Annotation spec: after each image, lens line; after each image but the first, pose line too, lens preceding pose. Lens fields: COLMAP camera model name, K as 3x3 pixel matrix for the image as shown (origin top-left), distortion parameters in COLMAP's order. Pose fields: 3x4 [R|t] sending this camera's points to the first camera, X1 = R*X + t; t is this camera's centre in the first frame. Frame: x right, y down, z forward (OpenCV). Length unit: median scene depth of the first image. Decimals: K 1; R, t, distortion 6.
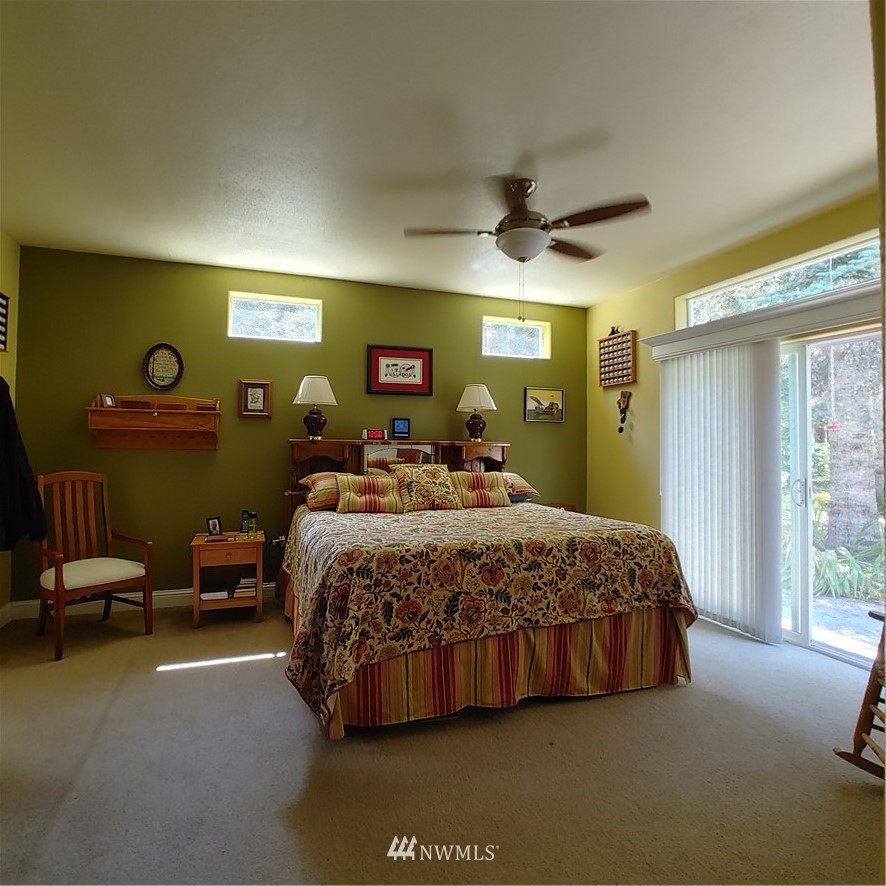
lens RADIAL K [[515.7, 0, 428.7], [0, 515.7, 434.4], [0, 0, 1]] dist [-0.028628, 0.014679]
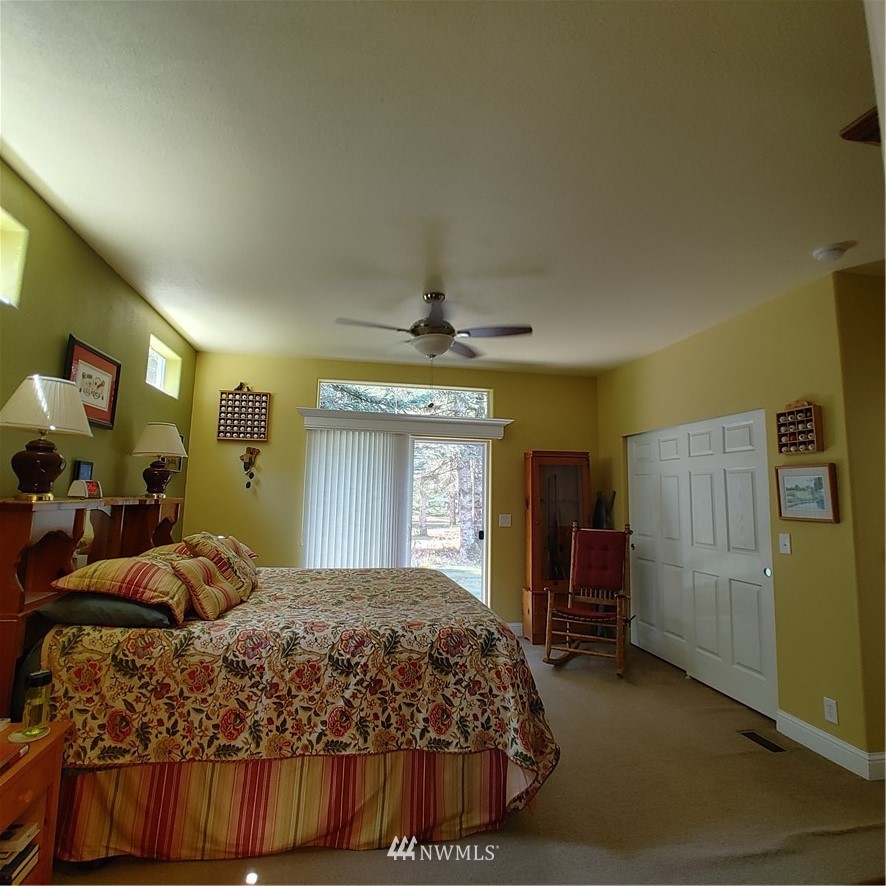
lens RADIAL K [[515.7, 0, 428.7], [0, 515.7, 434.4], [0, 0, 1]] dist [-0.028628, 0.014679]
pose [[0.175985, 0.113496, 0.977828, -0.583116], [-0.044225, 0.993240, -0.107326, -0.015035], [-0.983399, -0.024357, 0.179815, 0.466173]]
